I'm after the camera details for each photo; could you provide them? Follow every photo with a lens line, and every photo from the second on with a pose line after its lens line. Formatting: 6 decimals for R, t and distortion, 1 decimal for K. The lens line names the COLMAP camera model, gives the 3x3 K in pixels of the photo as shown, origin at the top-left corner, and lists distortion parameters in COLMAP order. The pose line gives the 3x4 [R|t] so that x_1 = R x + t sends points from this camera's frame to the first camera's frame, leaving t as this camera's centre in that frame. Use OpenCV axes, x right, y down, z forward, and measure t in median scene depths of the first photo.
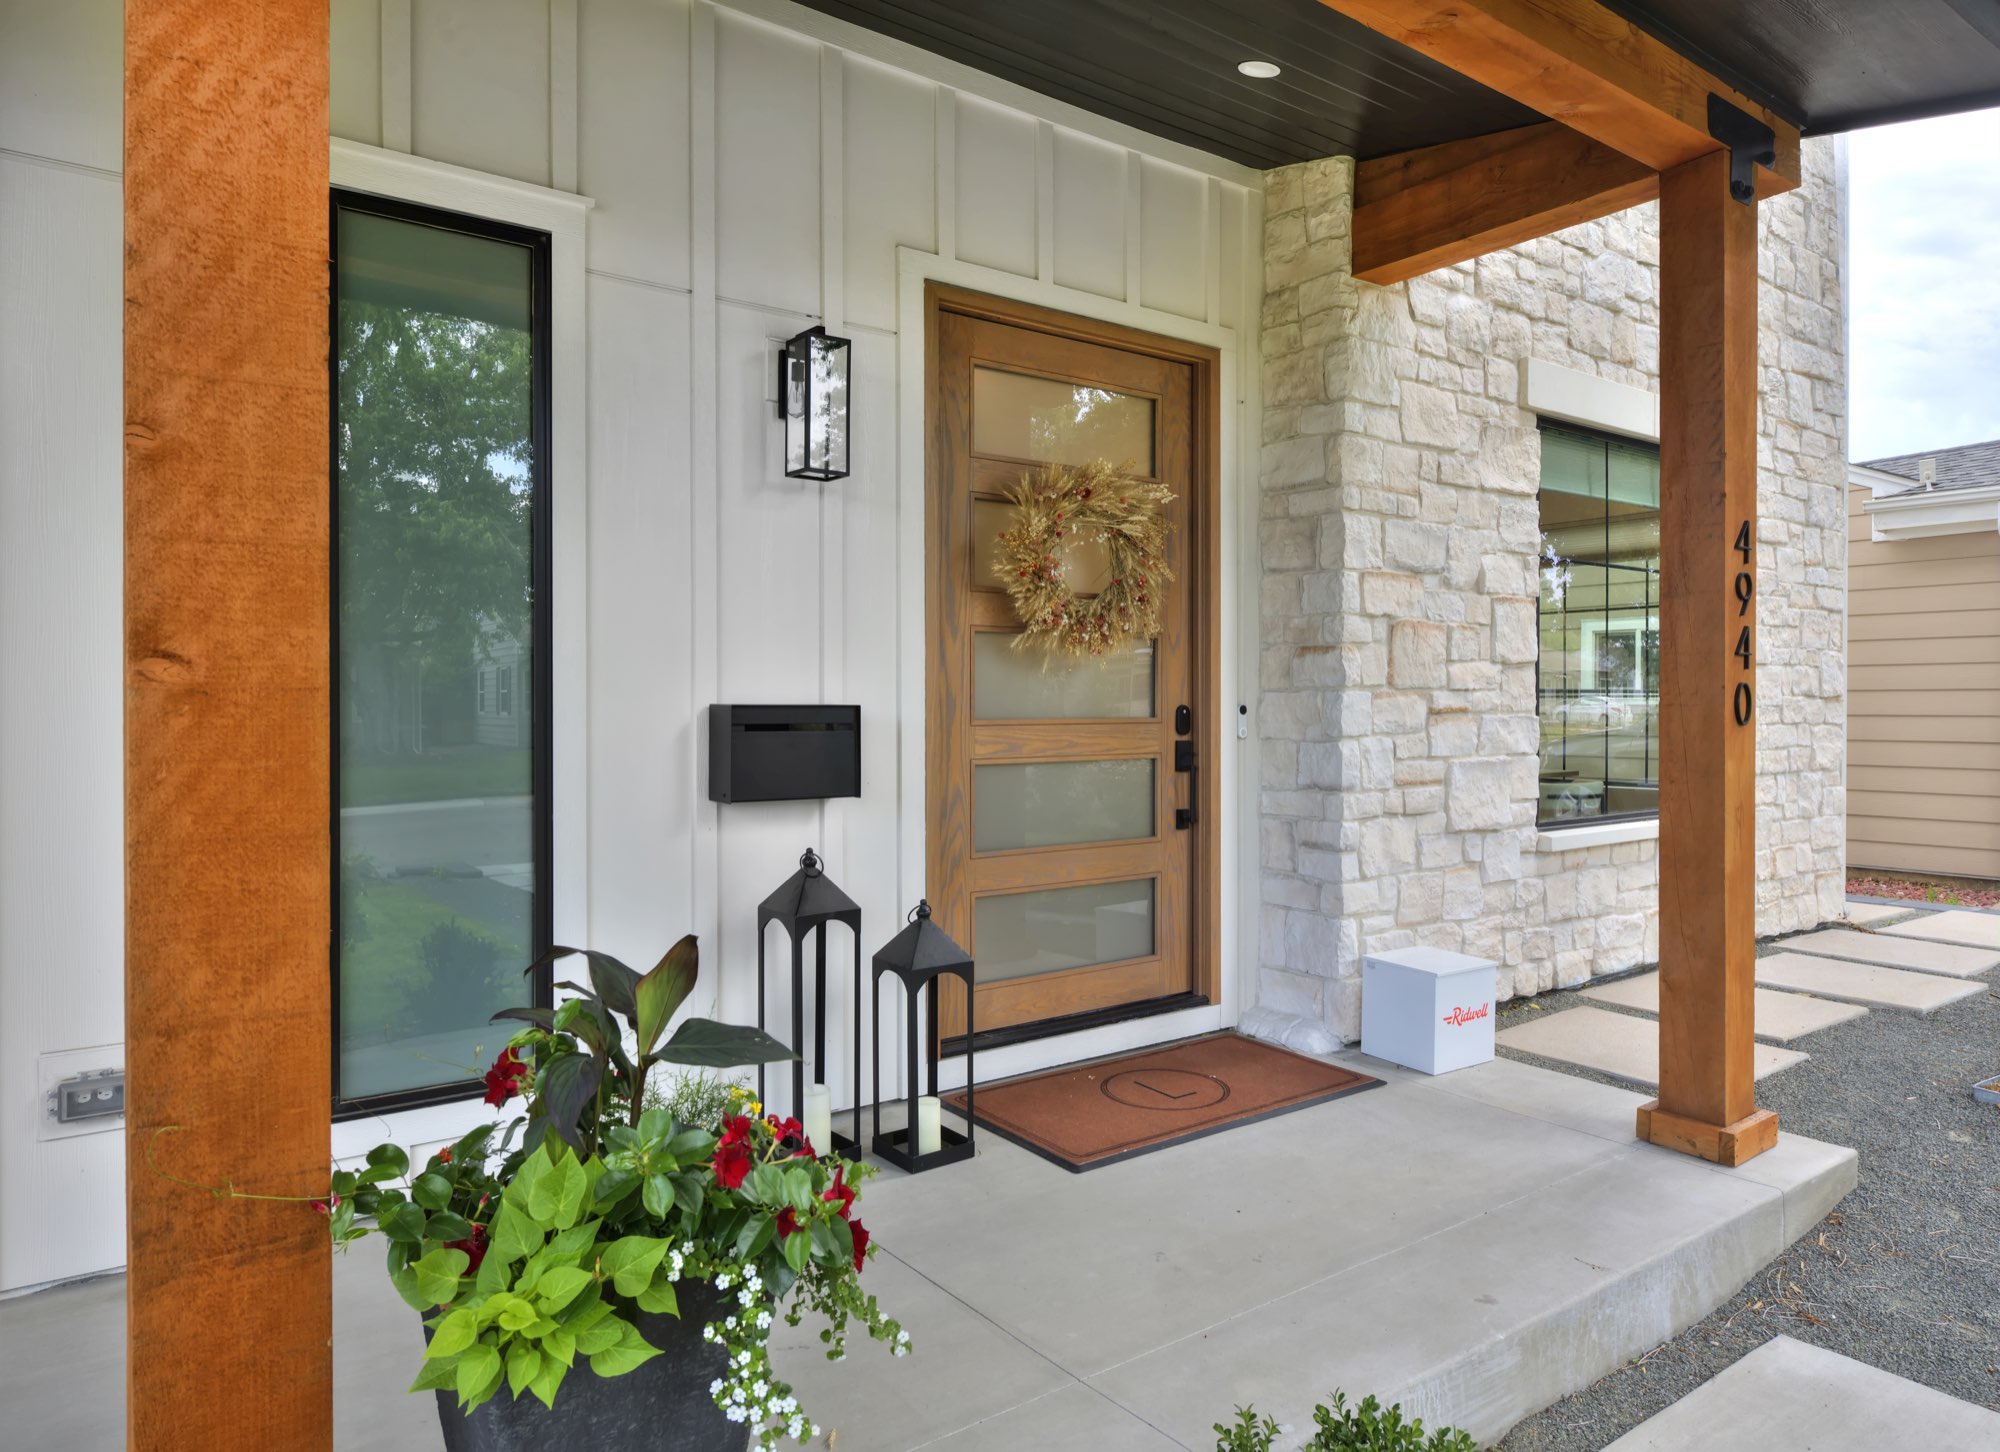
lens RADIAL K [[1292.7, 0, 1058.7], [0, 1292.7, 713.7], [0, 0, 1]] dist [0.002882, 0.001749]
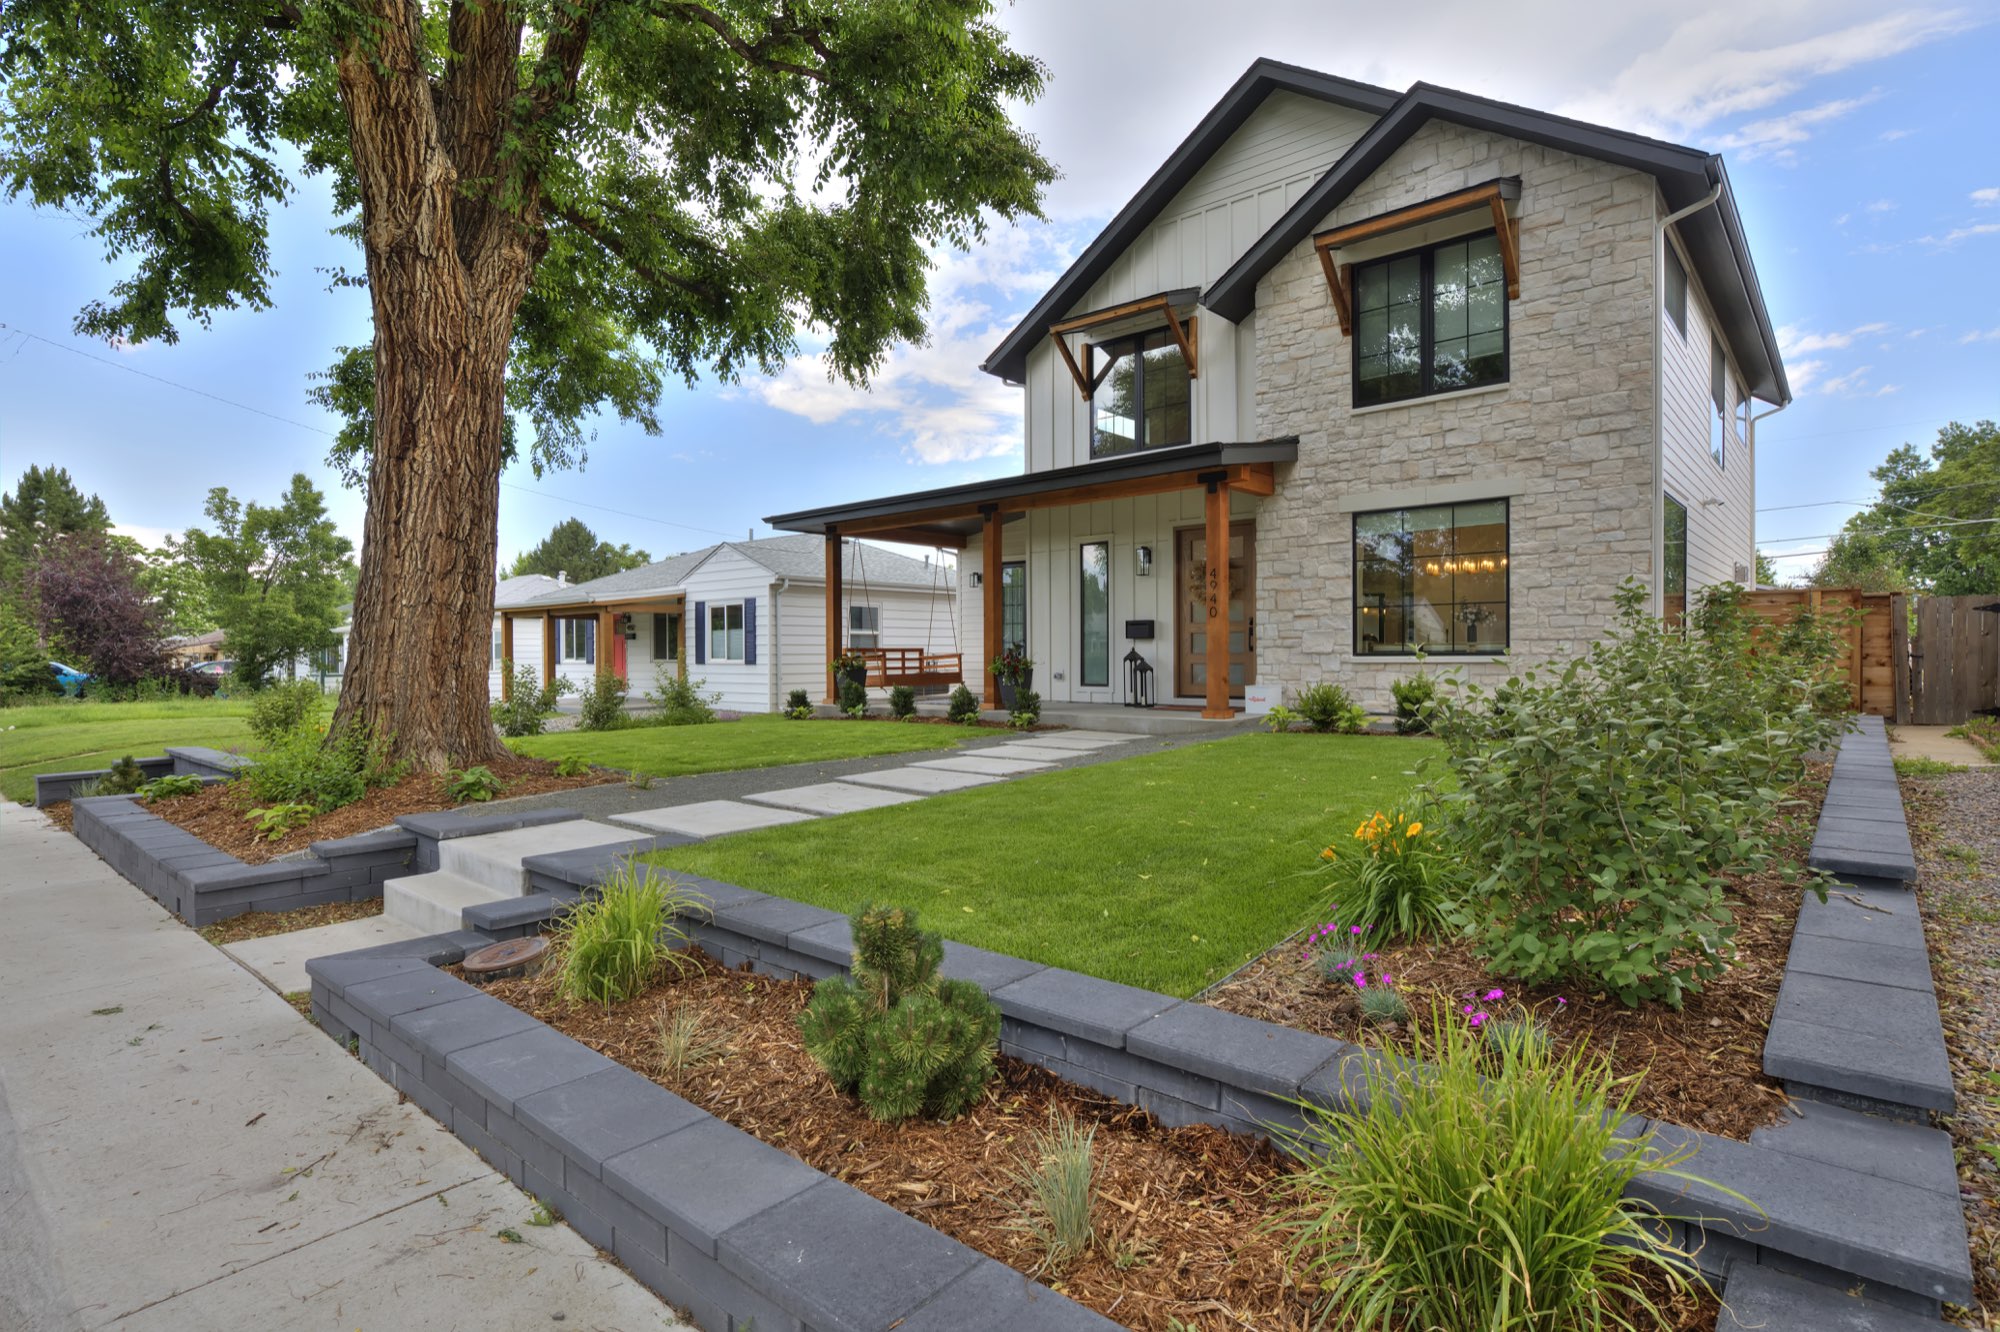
lens RADIAL K [[1023.7, 0, 997.9], [0, 1023.7, 664.5], [0, 0, 1]] dist [-0.002414, 0.000012]
pose [[0.184357, 0.008002, -0.982827, 2.836939], [-0.000911, 0.999968, 0.007971, 0.105414], [0.982859, -0.000574, 0.184358, -0.237518]]
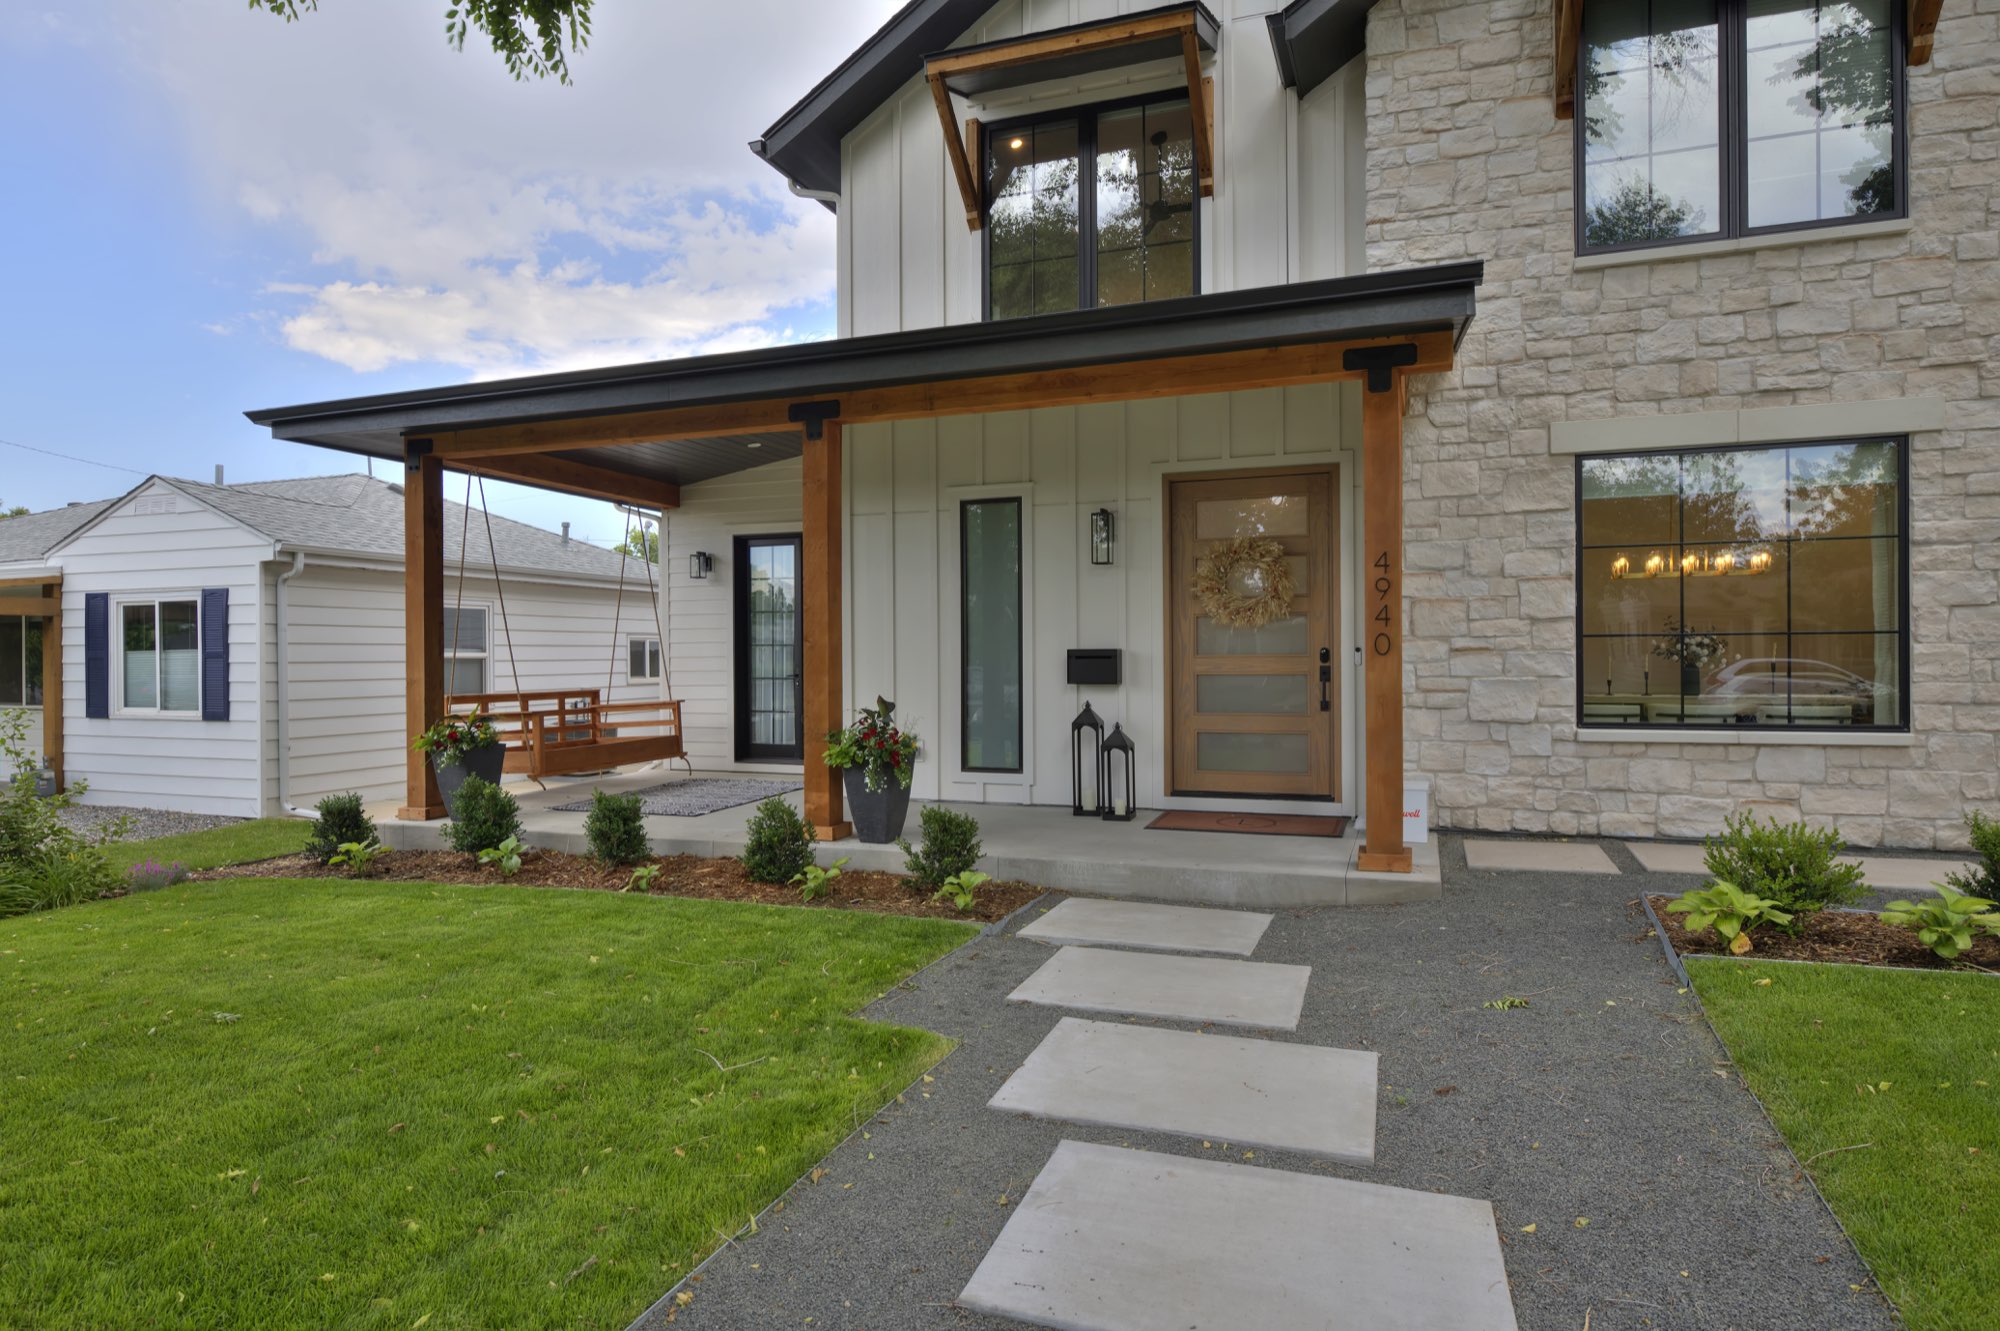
lens RADIAL K [[1125.4, 0, 1015.4], [0, 1125.4, 661.5], [0, 0, 1]] dist [-0.003128, -0.000065]
pose [[0.533850, -0.000140, -0.845579, 1.299576], [-0.000003, 1.000000, -0.000168, 0.014765], [0.845579, 0.000092, 0.533850, -0.306612]]
